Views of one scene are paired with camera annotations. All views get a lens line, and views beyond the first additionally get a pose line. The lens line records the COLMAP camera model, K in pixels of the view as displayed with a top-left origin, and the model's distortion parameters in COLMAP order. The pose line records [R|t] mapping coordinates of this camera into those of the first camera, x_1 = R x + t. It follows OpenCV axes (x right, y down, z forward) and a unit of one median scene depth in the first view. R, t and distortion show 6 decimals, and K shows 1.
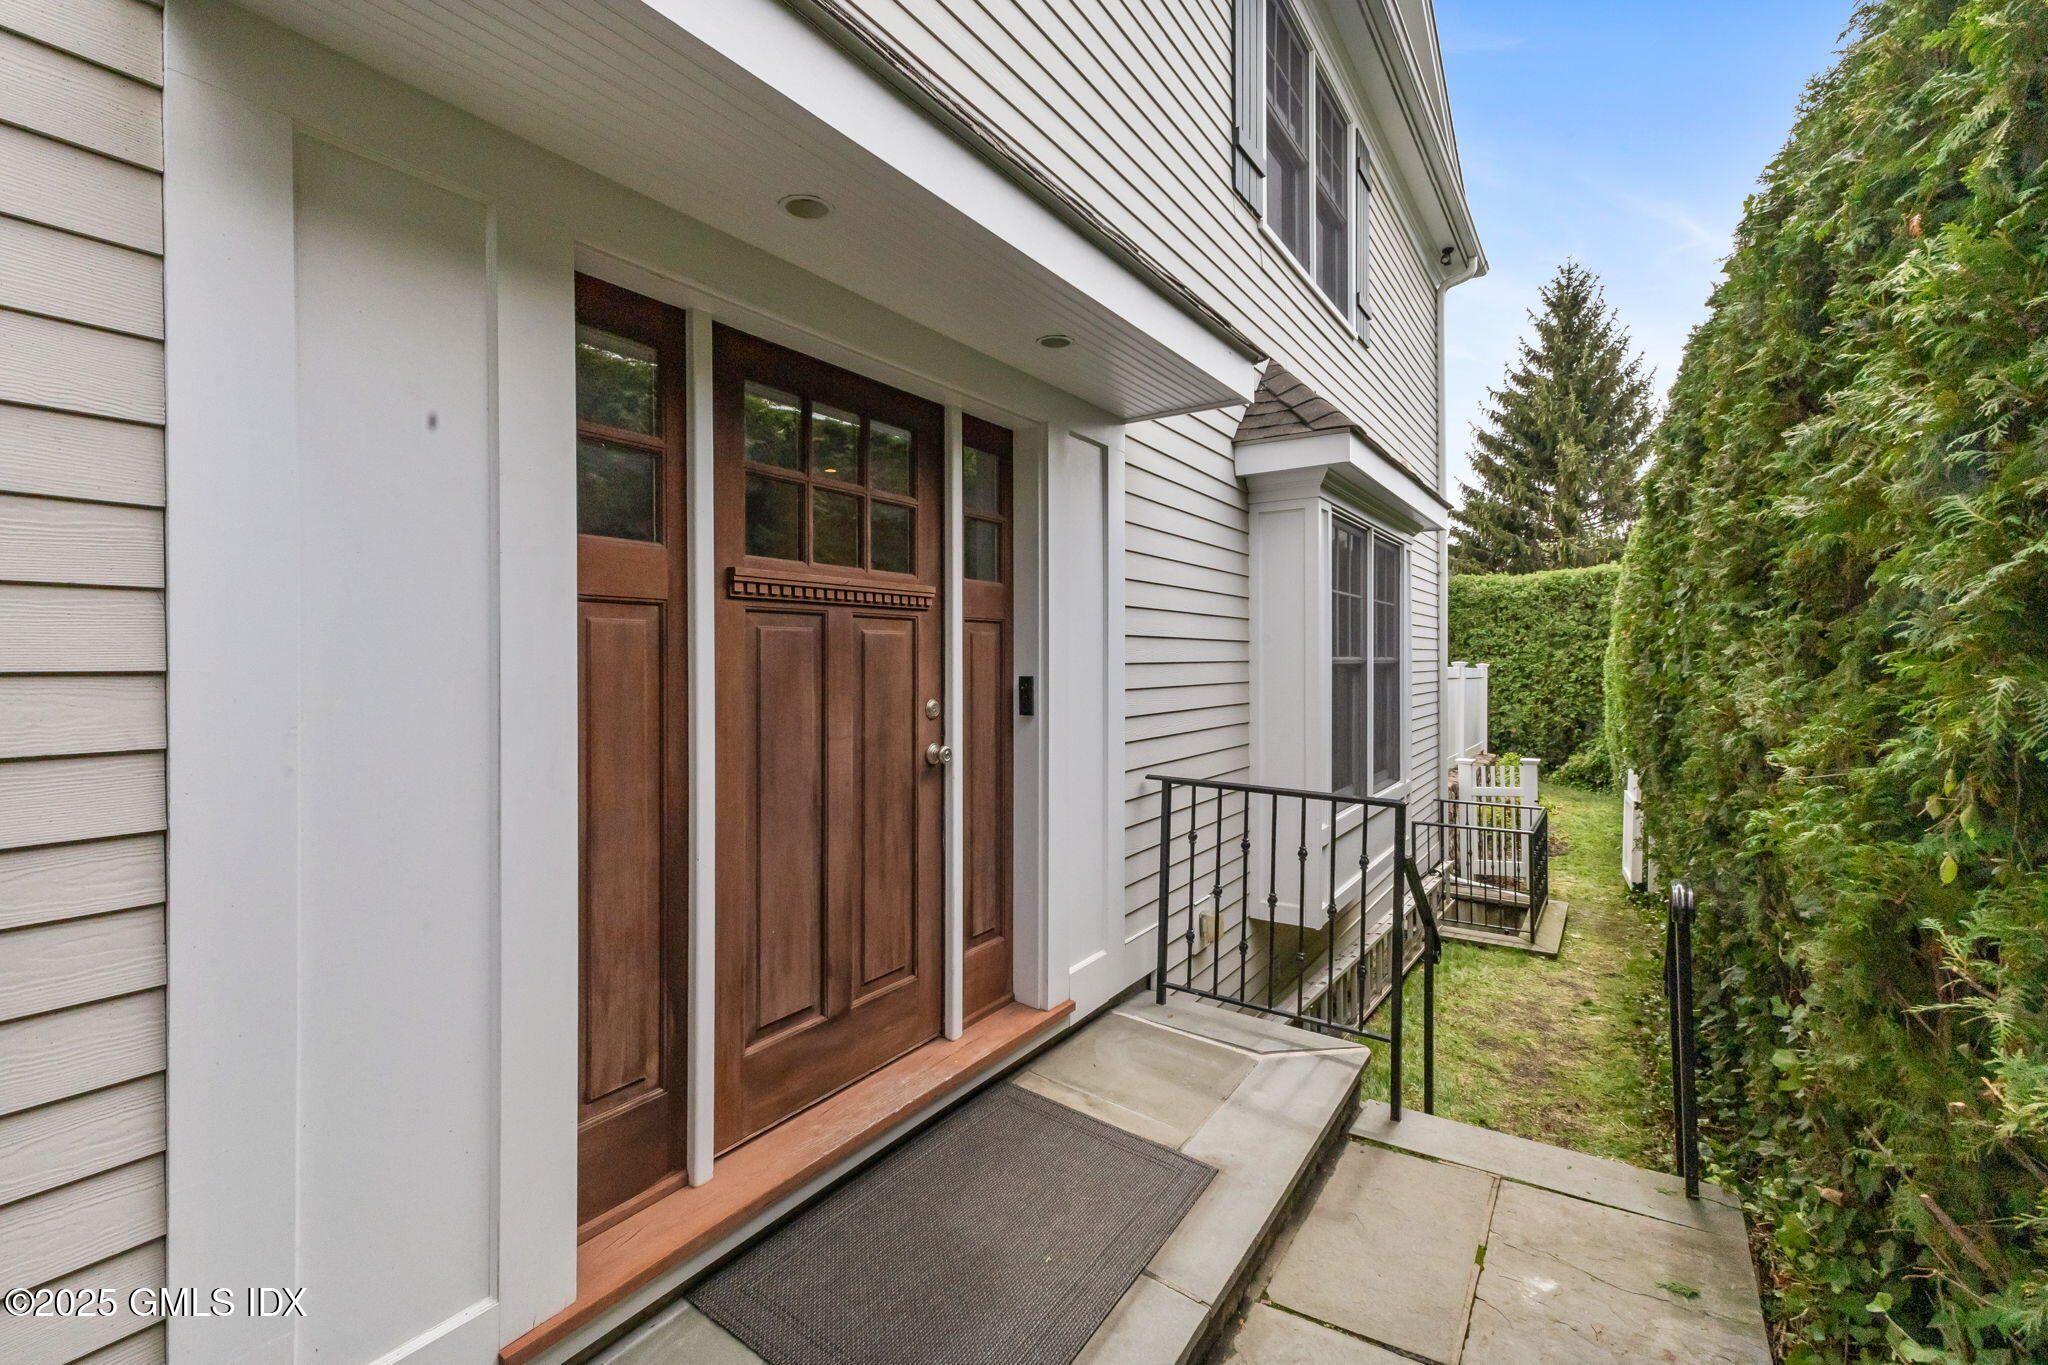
lens RADIAL K [[874.5, 0, 1029.6], [0, 874.5, 683.3], [0, 0, 1]] dist [0.008259, 0.001643]
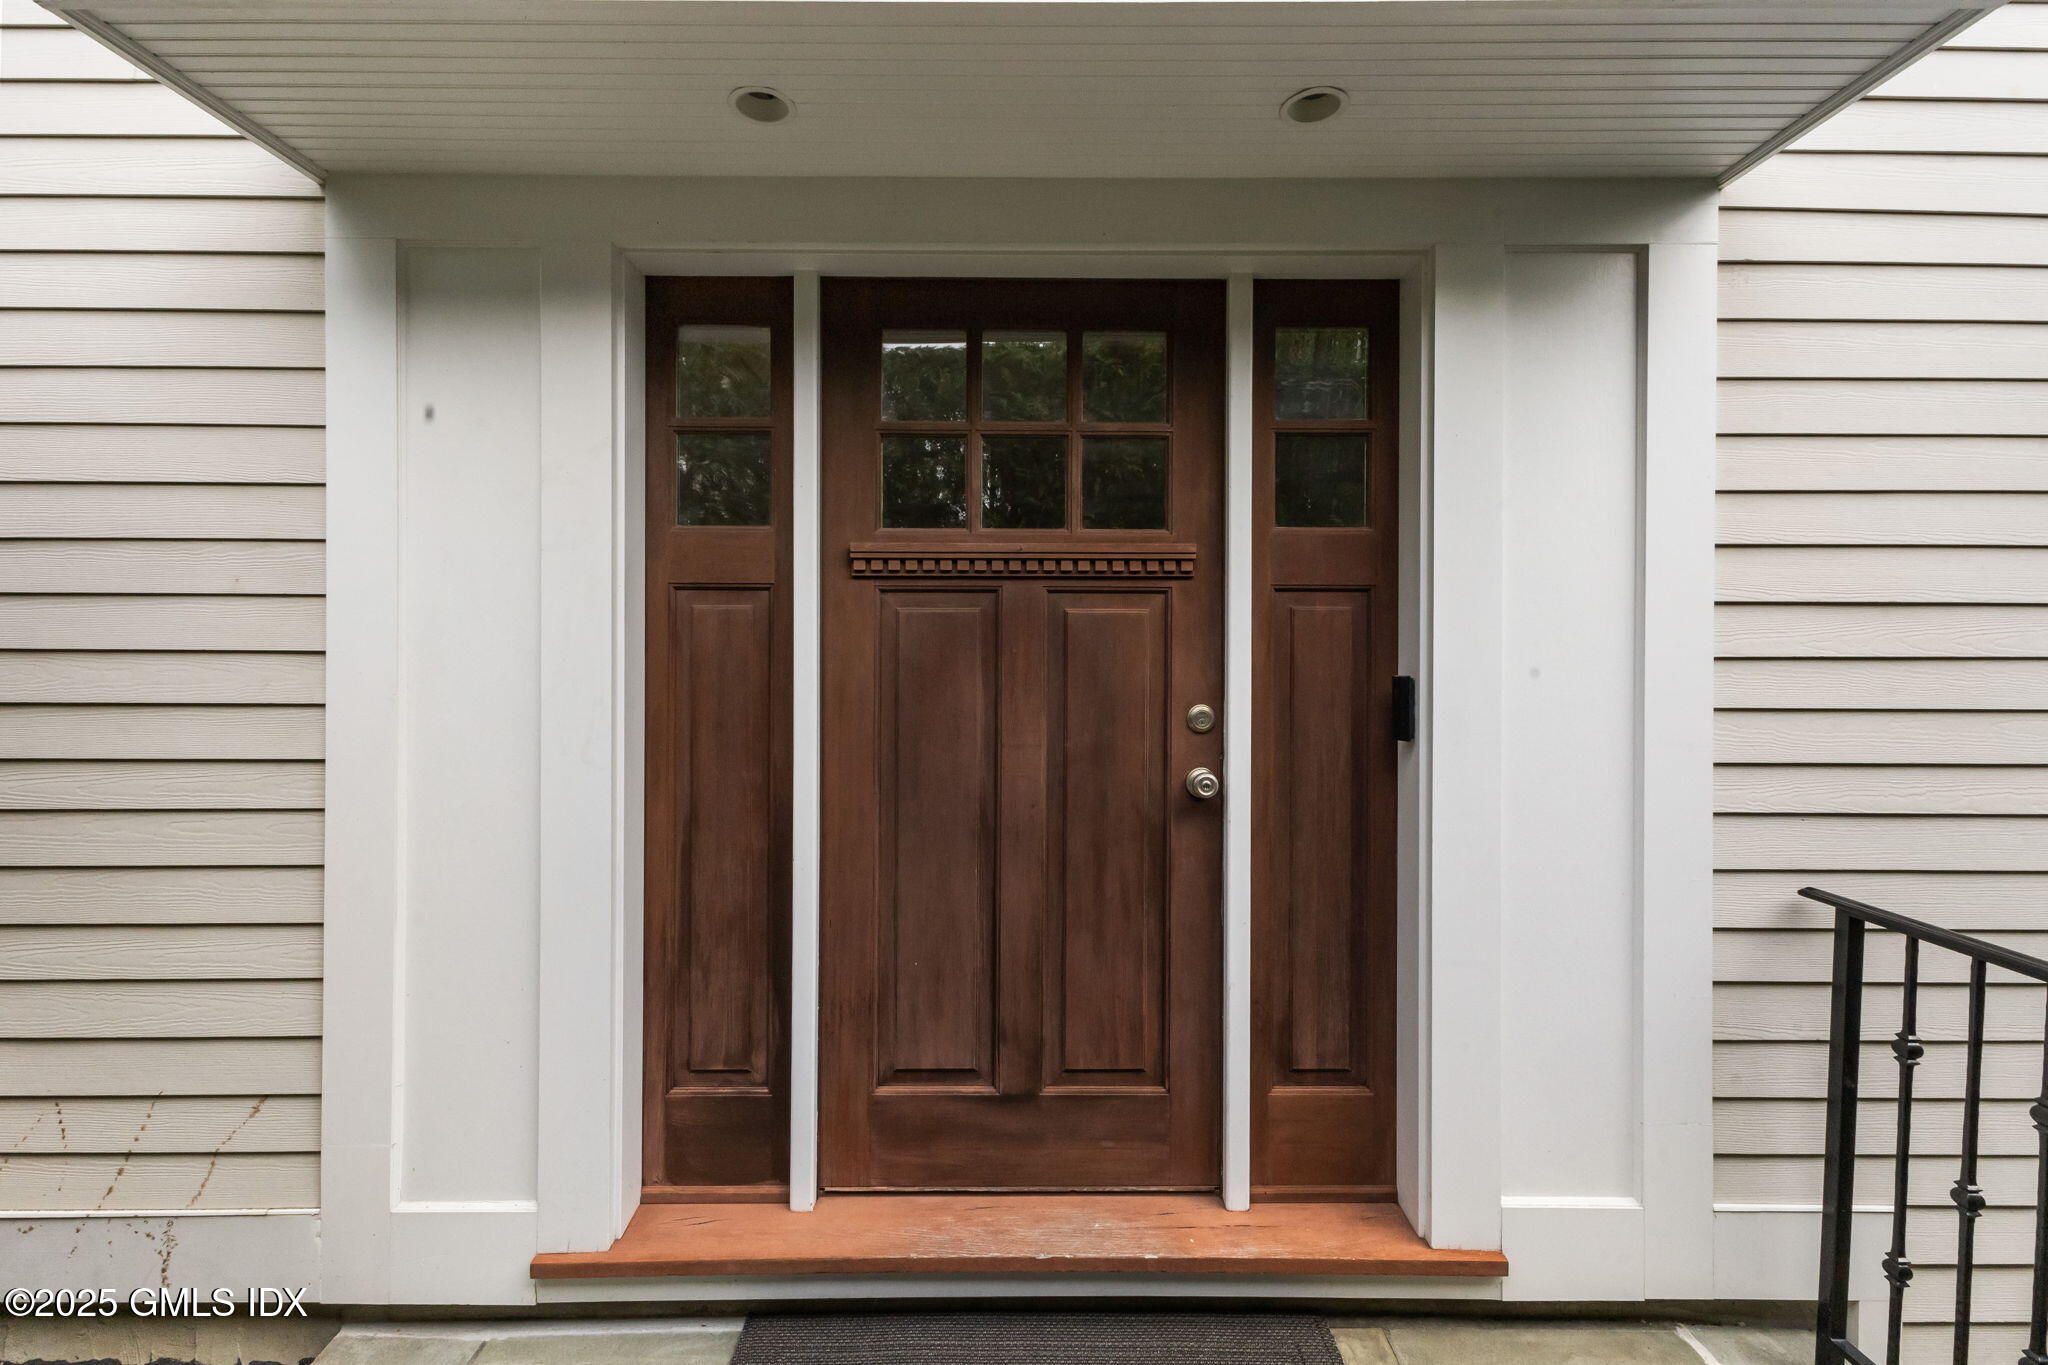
lens RADIAL K [[874.5, 0, 1023.6], [0, 874.5, 662.7], [0, 0, 1]] dist [0.008259, 0.001643]
pose [[0.571417, 0.018825, -0.820444, 0.411516], [-0.027468, 0.999615, 0.003806, -0.015278], [0.820200, 0.020361, 0.571714, 0.521102]]
